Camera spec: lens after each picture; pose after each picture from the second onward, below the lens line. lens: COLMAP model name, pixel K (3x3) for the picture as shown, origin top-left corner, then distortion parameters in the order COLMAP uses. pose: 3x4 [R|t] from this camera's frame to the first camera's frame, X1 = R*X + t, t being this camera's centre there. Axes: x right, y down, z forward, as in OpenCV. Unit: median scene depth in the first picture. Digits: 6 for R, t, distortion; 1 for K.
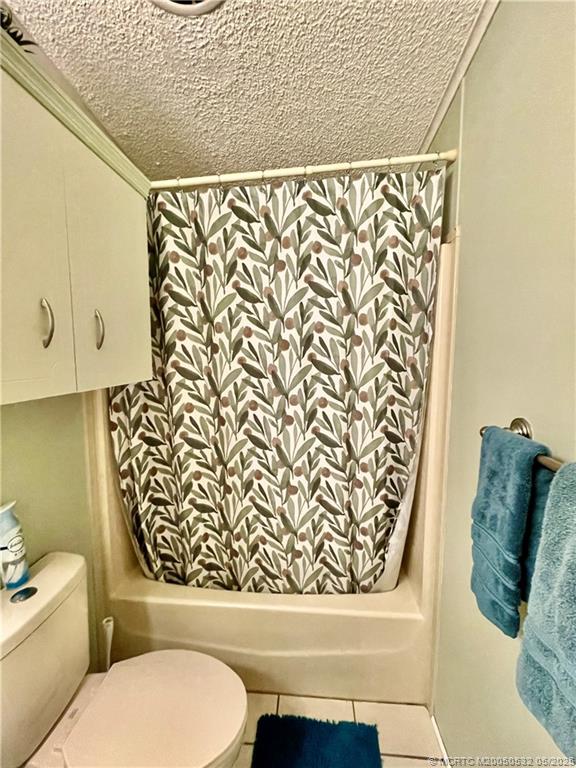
lens RADIAL K [[315.7, 0, 288.7], [0, 315.7, 386.8], [0, 0, 1]] dist [-0.003561, 0.000813]
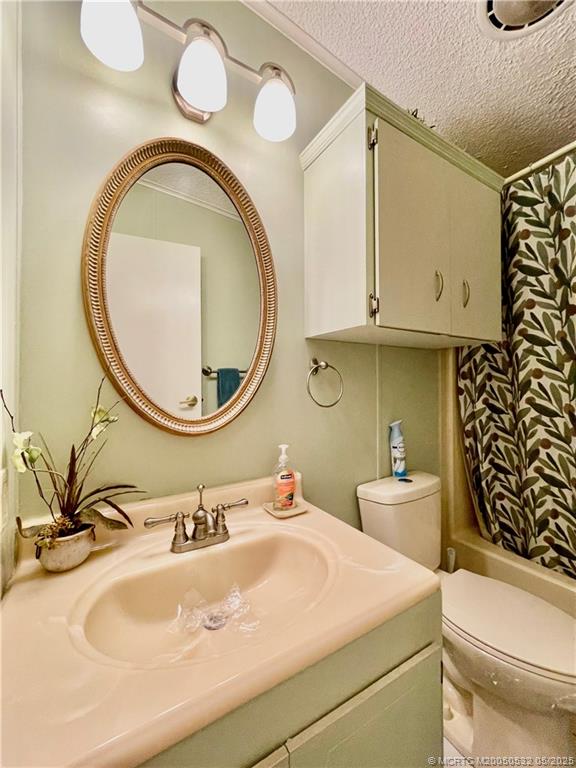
lens RADIAL K [[315.7, 0, 289.6], [0, 315.7, 384.3], [0, 0, 1]] dist [-0.003561, 0.000813]
pose [[0.592510, -0.009169, -0.805511, 0.030643], [-0.070685, 0.995487, -0.063325, 0.219437], [0.802456, 0.094459, 0.589187, -0.241494]]
